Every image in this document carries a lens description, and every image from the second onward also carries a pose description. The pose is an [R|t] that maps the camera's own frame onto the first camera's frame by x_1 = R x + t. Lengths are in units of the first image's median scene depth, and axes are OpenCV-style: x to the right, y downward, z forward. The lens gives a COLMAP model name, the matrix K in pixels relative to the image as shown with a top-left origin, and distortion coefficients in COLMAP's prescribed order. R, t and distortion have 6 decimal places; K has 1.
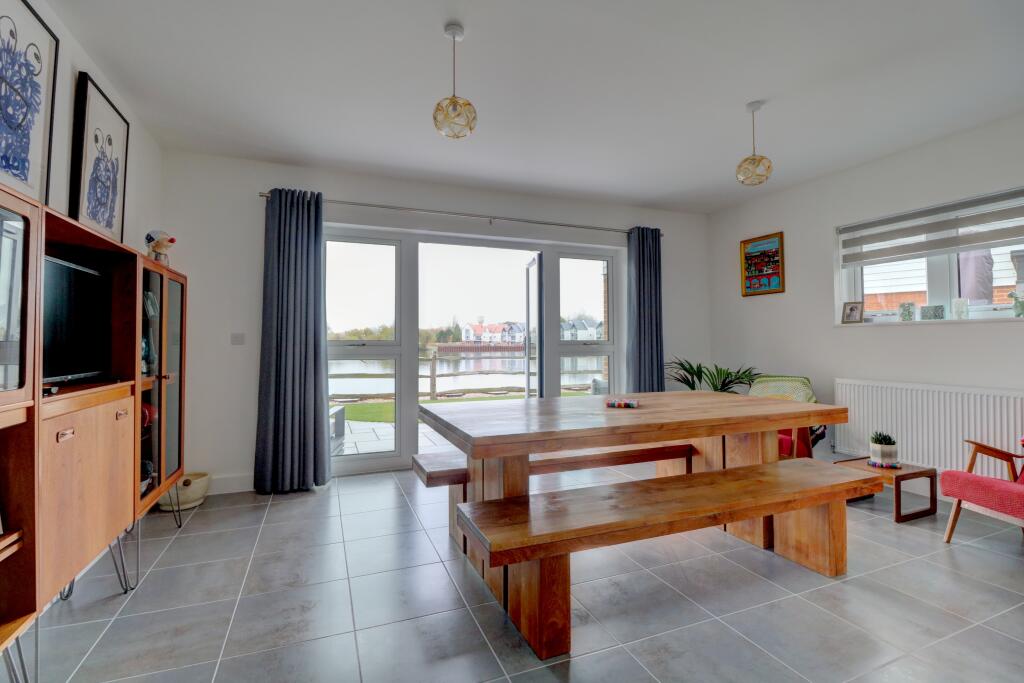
lens RADIAL K [[478.8, 0, 515.1], [0, 478.8, 334.2], [0, 0, 1]] dist [-0.013513, -0.005113]
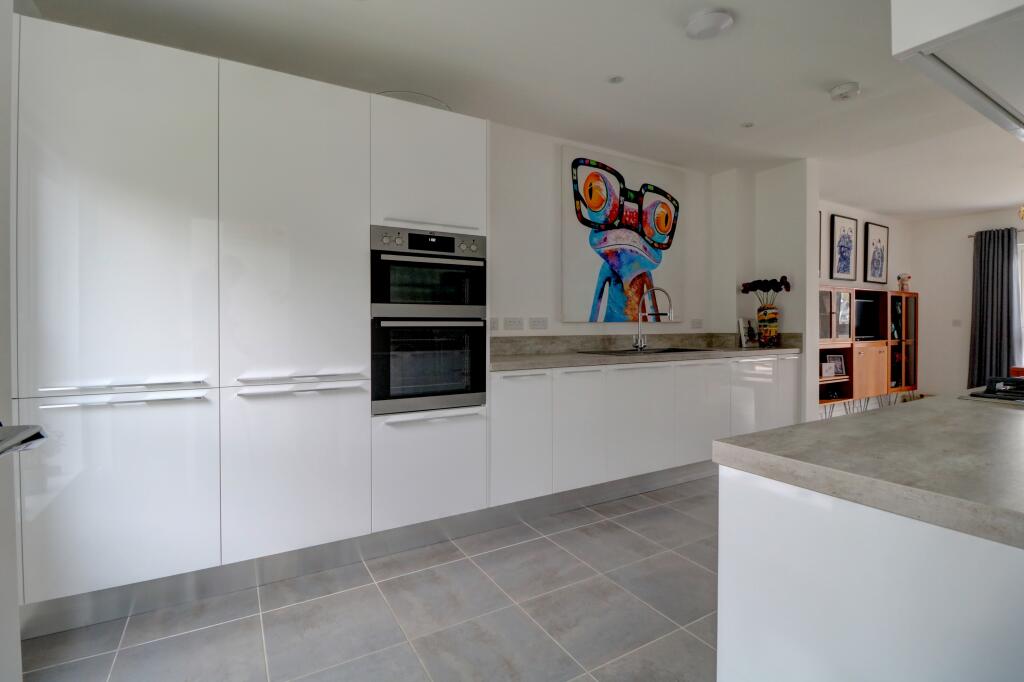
lens RADIAL K [[478.8, 0, 509.1], [0, 478.8, 333.3], [0, 0, 1]] dist [-0.013513, -0.005113]
pose [[0.141516, 0.013734, -0.989841, 0.878769], [0.025127, 0.999532, 0.017460, -0.022593], [0.989617, -0.027343, 0.141105, -0.845460]]
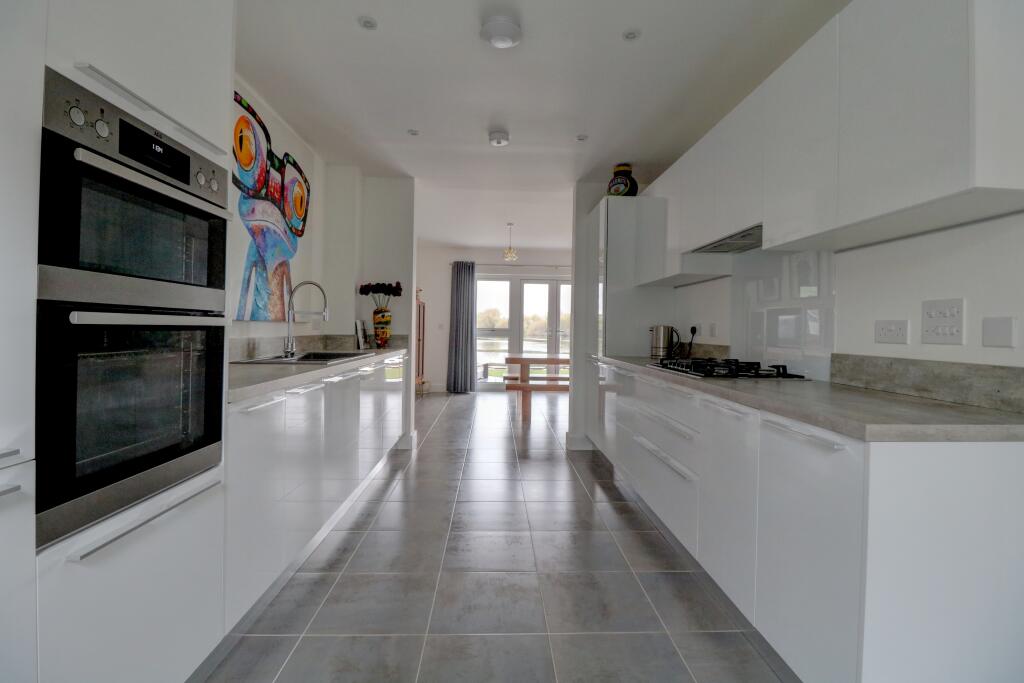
lens RADIAL K [[478.8, 0, 515.3], [0, 478.8, 331.9], [0, 0, 1]] dist [-0.013513, -0.005113]
pose [[0.941221, 0.015942, -0.337414, 0.548927], [-0.007488, 0.999625, 0.026340, -0.028879], [0.337707, -0.022265, 0.940988, -1.075087]]
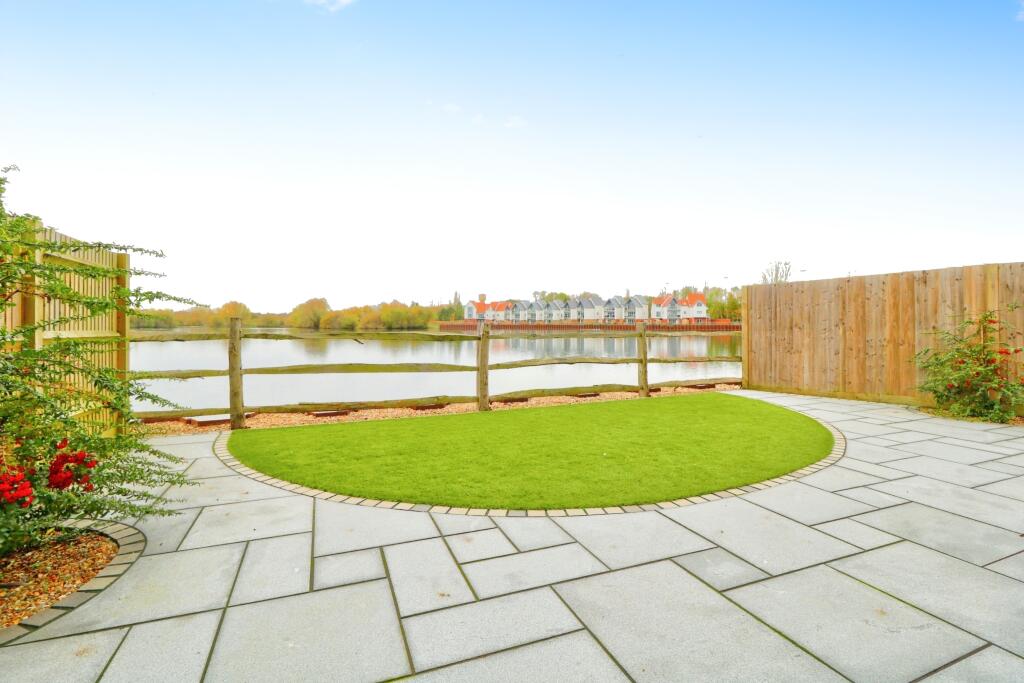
lens RADIAL K [[478.8, 0, 509.9], [0, 478.8, 334.2], [0, 0, 1]] dist [-0.013513, -0.005113]
pose [[0.999945, 0.004729, -0.009319, -0.130463], [-0.004316, 0.999030, 0.043822, 0.024044], [0.009517, -0.043780, 0.998996, 0.434111]]
